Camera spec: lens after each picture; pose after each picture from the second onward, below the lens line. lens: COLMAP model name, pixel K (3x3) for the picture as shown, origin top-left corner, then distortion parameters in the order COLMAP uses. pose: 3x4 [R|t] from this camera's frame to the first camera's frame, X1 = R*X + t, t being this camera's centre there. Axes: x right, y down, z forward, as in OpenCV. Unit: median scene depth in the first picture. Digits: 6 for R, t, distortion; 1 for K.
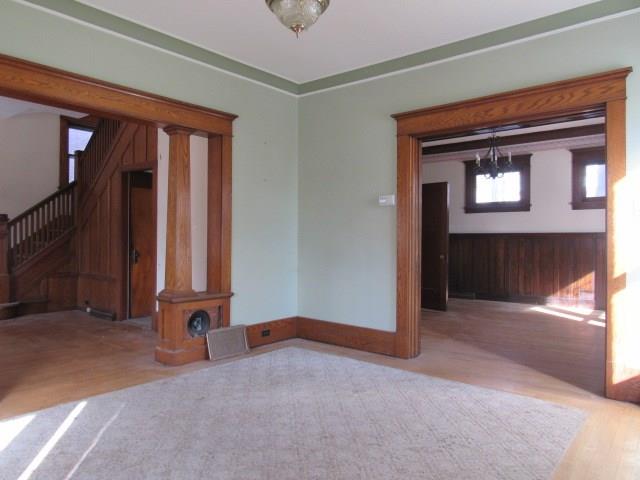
lens RADIAL K [[460.9, 0, 310.8], [0, 460.9, 235.8], [0, 0, 1]] dist [-0.037962, -0.000068]
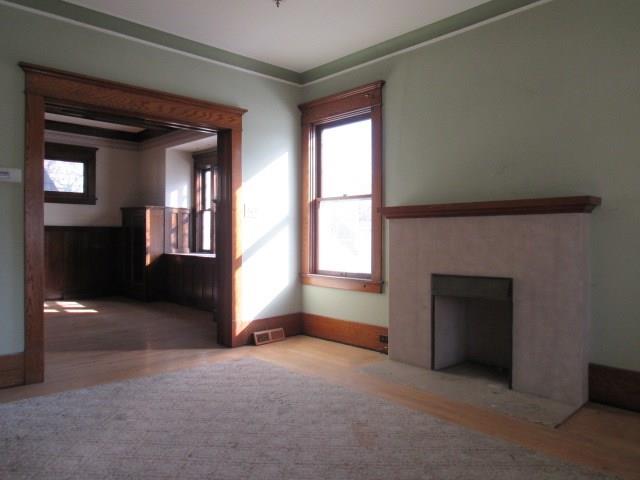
lens RADIAL K [[460.9, 0, 311.6], [0, 460.9, 243.4], [0, 0, 1]] dist [-0.037962, -0.000068]
pose [[0.102690, -0.015101, 0.994599, -0.688945], [-0.003984, 0.999870, 0.015592, 0.022648], [-0.994705, -0.005563, 0.102617, 0.624628]]
